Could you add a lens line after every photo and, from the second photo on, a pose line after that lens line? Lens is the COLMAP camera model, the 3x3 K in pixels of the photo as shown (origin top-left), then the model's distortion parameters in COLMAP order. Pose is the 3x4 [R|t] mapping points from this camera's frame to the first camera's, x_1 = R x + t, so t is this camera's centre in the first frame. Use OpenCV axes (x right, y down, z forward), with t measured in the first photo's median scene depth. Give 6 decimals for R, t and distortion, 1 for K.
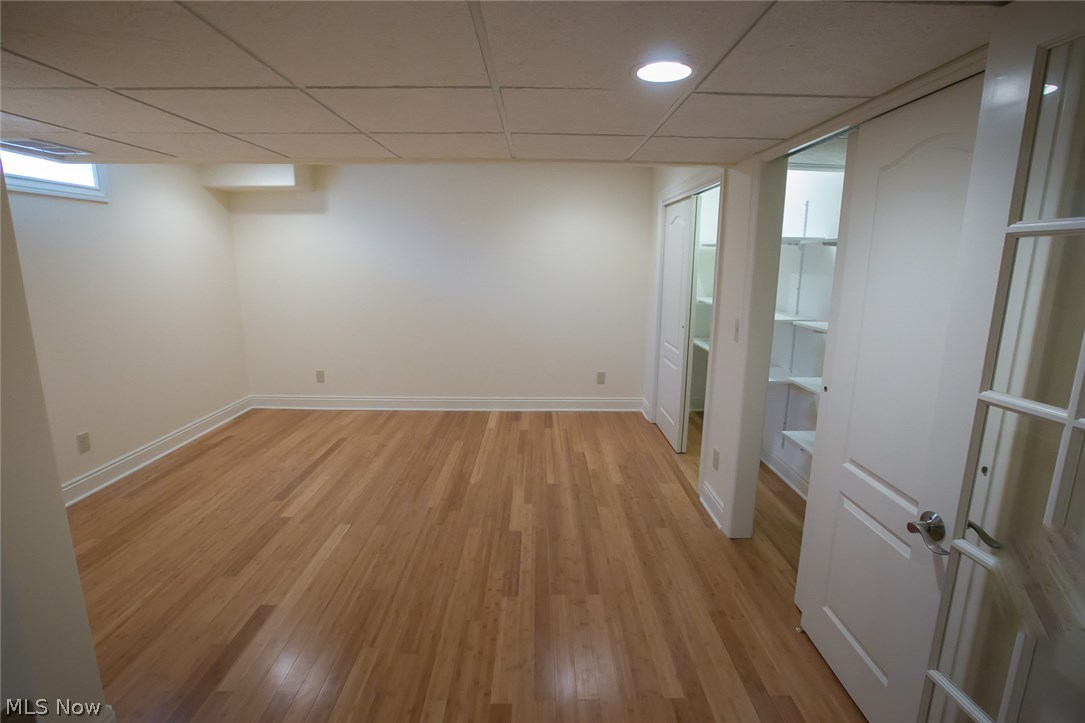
lens RADIAL K [[513.0, 0, 544.7], [0, 513.0, 359.1], [0, 0, 1]] dist [-0.042766, 0.010503]
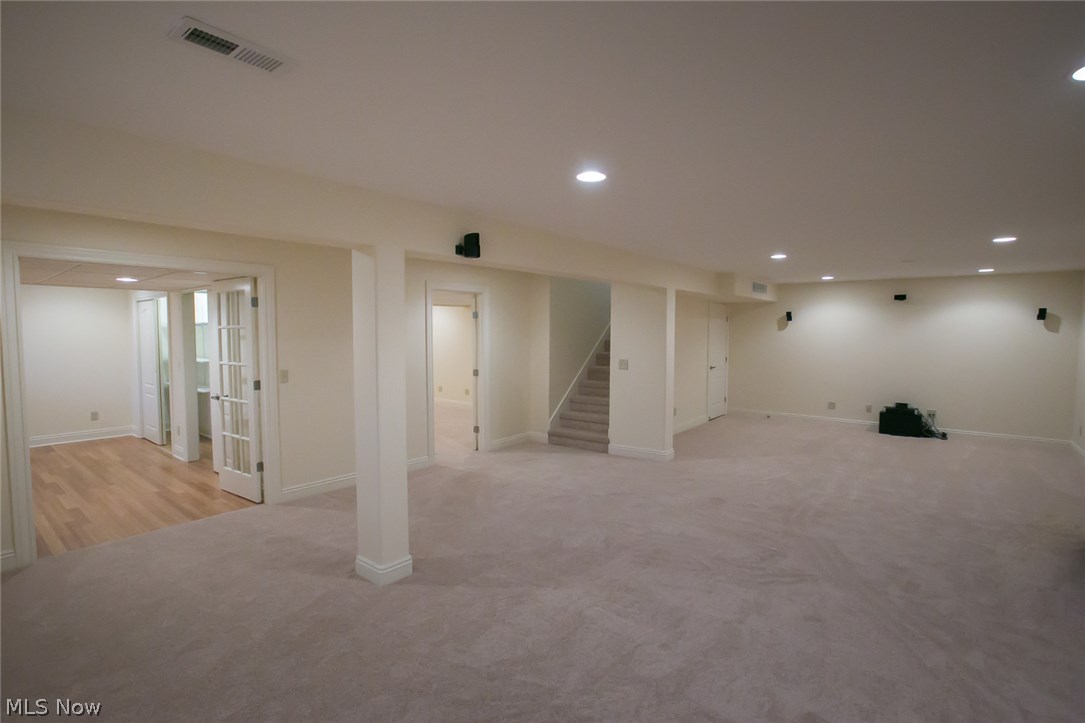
lens RADIAL K [[513.0, 0, 542.7], [0, 513.0, 353.7], [0, 0, 1]] dist [-0.042766, 0.010503]
pose [[0.631121, -0.045049, 0.774375, -0.257395], [0.155861, 0.985316, -0.069707, 0.239158], [-0.759864, 0.164689, 0.628876, -1.282686]]
